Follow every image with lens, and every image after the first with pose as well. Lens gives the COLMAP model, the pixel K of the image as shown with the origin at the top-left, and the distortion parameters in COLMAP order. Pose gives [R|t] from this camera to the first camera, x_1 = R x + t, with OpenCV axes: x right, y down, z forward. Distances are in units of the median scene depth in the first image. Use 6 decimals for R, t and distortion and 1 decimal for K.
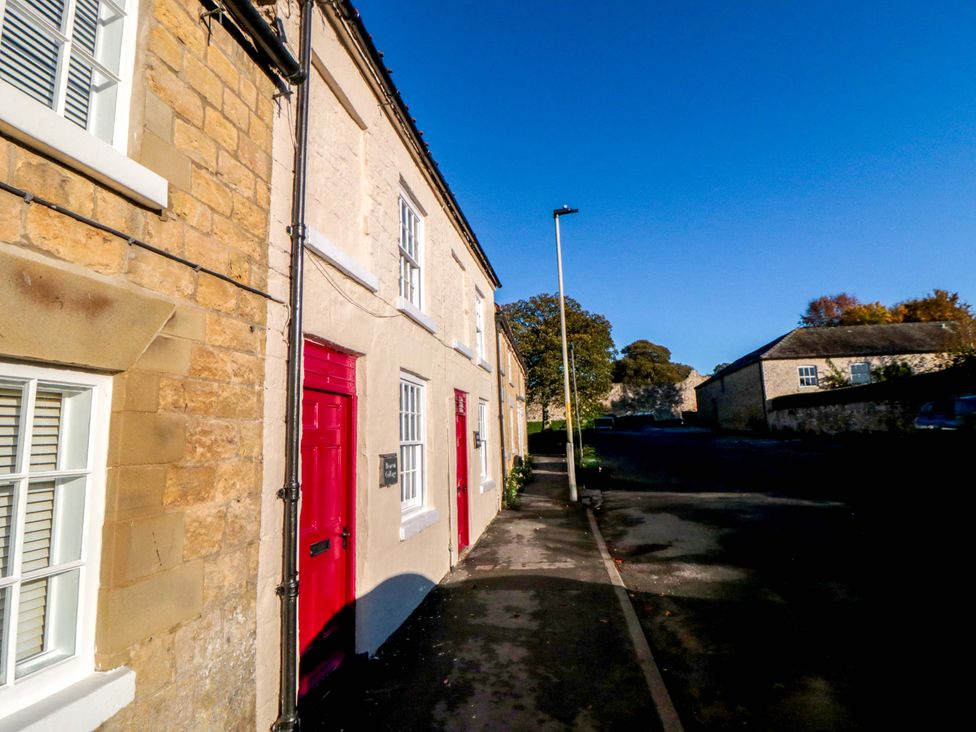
lens RADIAL K [[506.9, 0, 510.1], [0, 506.9, 356.8], [0, 0, 1]] dist [-0.001290, -0.016738]
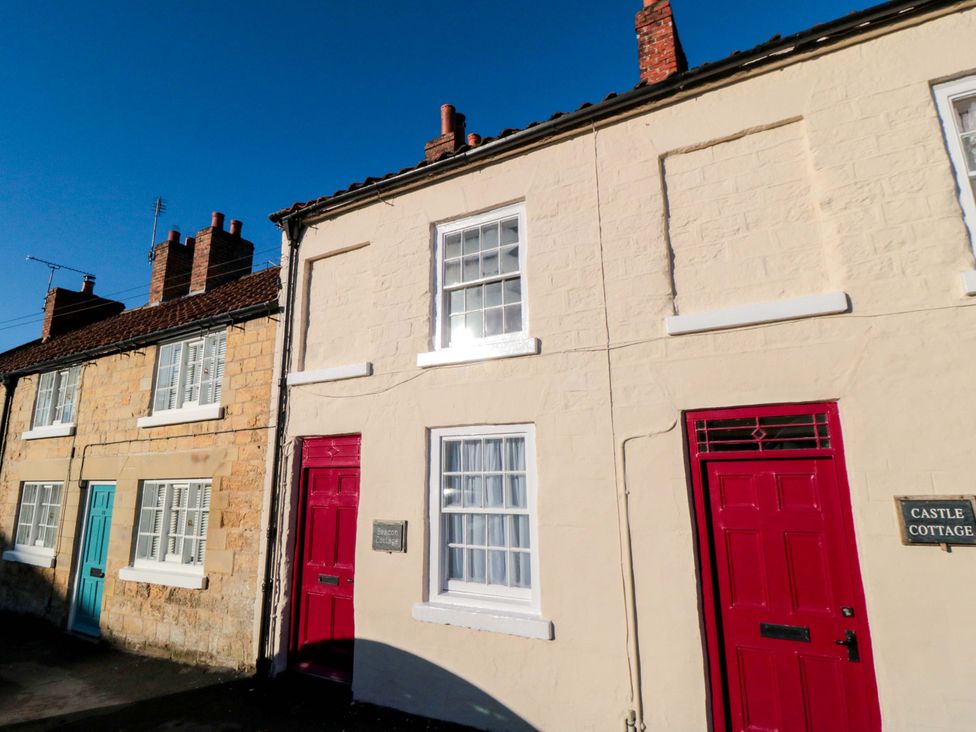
lens RADIAL K [[506.9, 0, 510.1], [0, 506.9, 356.8], [0, 0, 1]] dist [-0.001290, -0.016738]
pose [[-0.331700, -0.159002, -0.929889, 0.965757], [0.182345, 0.956300, -0.228562, 0.217108], [0.925595, -0.245375, -0.288211, 2.255029]]
